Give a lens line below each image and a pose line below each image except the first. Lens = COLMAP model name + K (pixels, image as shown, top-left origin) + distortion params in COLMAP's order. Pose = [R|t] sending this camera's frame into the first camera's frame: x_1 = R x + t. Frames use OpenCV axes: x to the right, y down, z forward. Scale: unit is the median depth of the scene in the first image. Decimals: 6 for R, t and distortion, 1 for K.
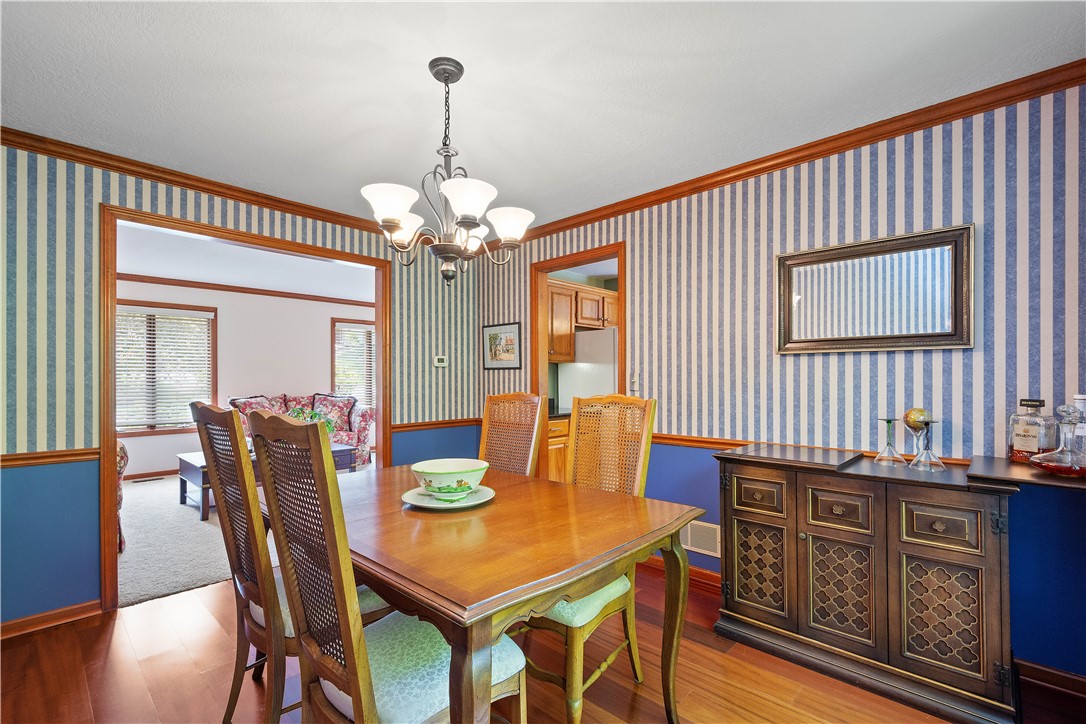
lens RADIAL K [[484.2, 0, 545.7], [0, 484.2, 373.7], [0, 0, 1]] dist [0.018039, -0.000706]
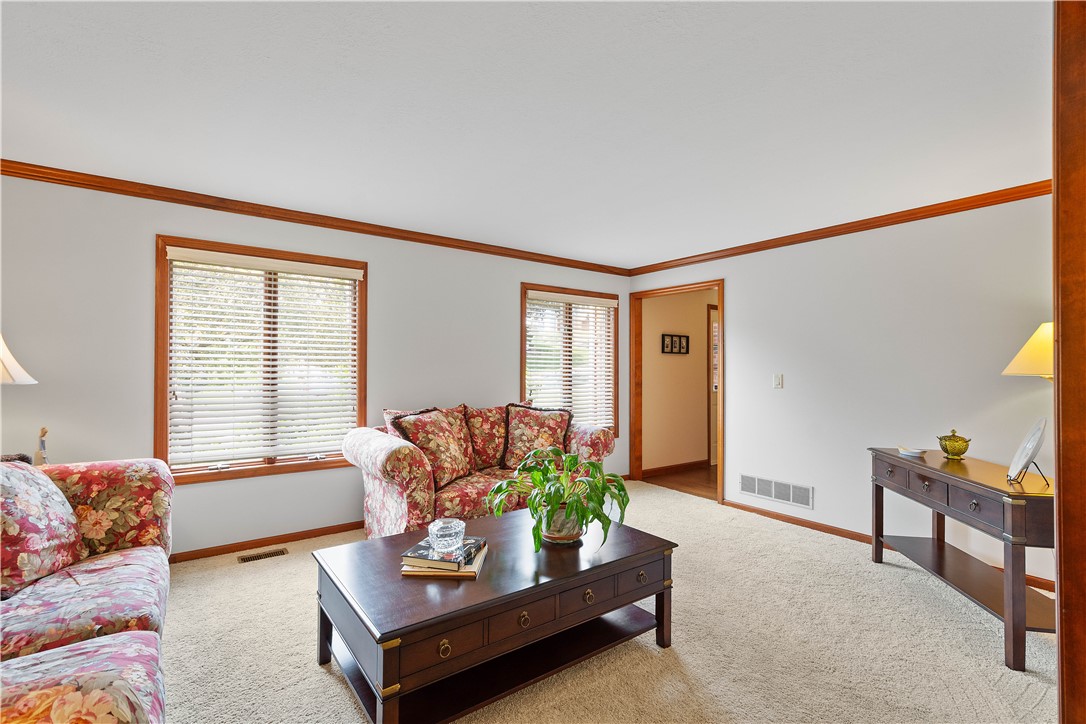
lens RADIAL K [[484.2, 0, 540.7], [0, 484.2, 360.6], [0, 0, 1]] dist [0.018039, -0.000706]
pose [[0.983622, 0.000556, -0.180242, -0.351469], [-0.003449, 0.999870, -0.015737, -0.003986], [0.180210, 0.016101, 0.983496, 0.445942]]
